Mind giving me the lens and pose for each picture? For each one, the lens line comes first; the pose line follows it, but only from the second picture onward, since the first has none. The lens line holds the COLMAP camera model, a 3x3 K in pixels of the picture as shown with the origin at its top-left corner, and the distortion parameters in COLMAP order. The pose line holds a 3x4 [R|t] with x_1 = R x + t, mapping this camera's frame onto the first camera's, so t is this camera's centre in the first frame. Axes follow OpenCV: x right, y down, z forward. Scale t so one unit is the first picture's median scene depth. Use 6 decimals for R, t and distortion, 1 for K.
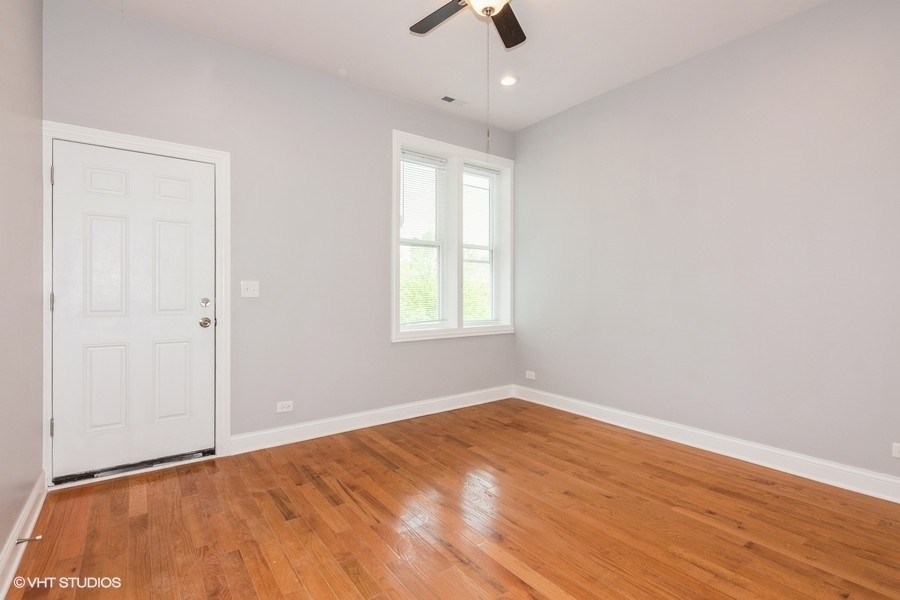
lens RADIAL K [[433.8, 0, 448.4], [0, 433.8, 297.3], [0, 0, 1]] dist [-0.000017, -0.007331]
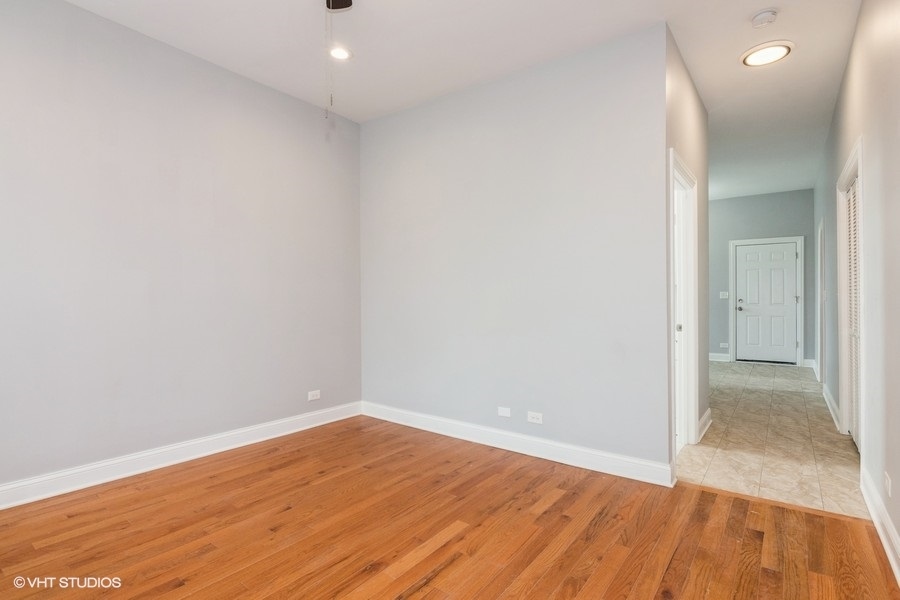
lens RADIAL K [[433.8, 0, 448.4], [0, 433.8, 297.3], [0, 0, 1]] dist [-0.000017, -0.007331]
pose [[-0.278514, 0.002959, 0.960428, -0.641682], [0.010163, 0.999948, -0.000133, -0.017585], [-0.960378, 0.009723, -0.278530, 0.858812]]
